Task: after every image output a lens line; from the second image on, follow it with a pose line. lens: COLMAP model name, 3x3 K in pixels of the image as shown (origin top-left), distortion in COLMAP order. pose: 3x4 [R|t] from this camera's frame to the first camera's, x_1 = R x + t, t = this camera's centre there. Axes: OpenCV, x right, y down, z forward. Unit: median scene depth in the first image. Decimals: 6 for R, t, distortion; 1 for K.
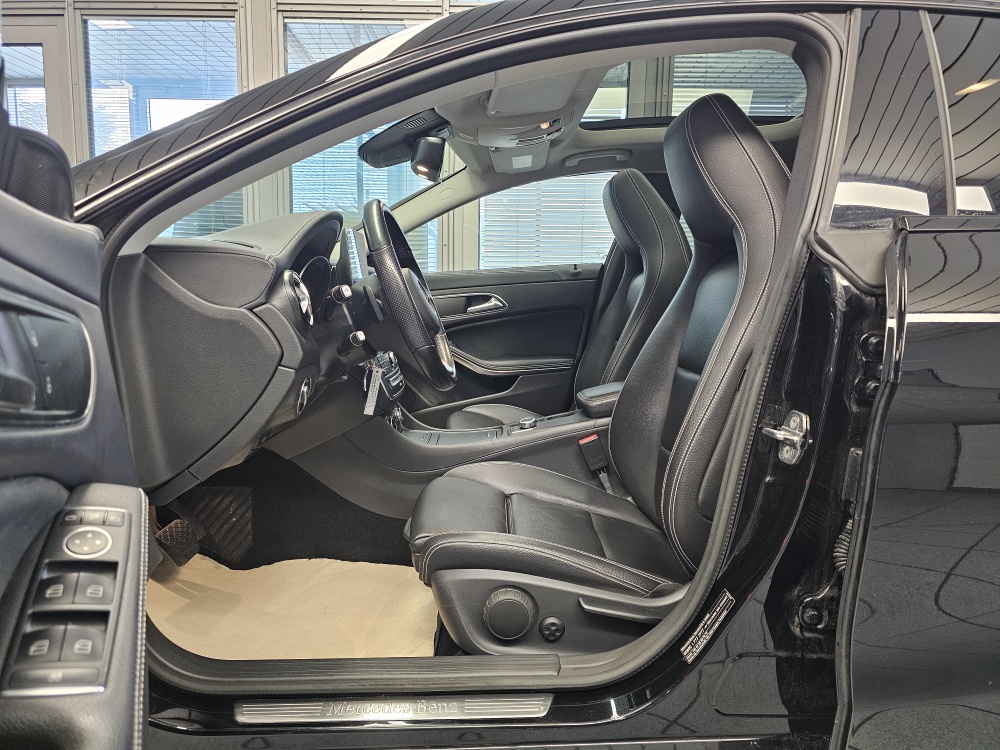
lens RADIAL K [[691.4, 0, 499.6], [0, 691.4, 371.8], [0, 0, 1]] dist [0.055061, -0.041856]
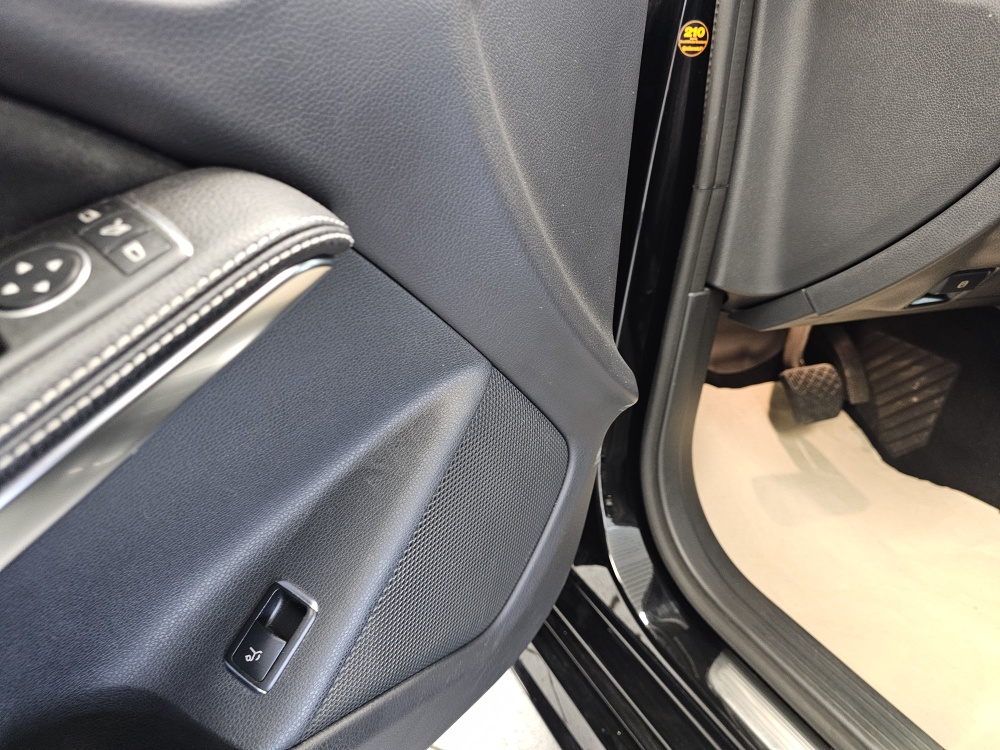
lens RADIAL K [[691.4, 0, 505.0], [0, 691.4, 381.6], [0, 0, 1]] dist [0.055061, -0.041856]
pose [[0.461954, 0.420480, -0.780894, -0.048343], [-0.204506, 0.907246, 0.367535, 0.032025], [0.863004, -0.010087, 0.505096, 0.349430]]
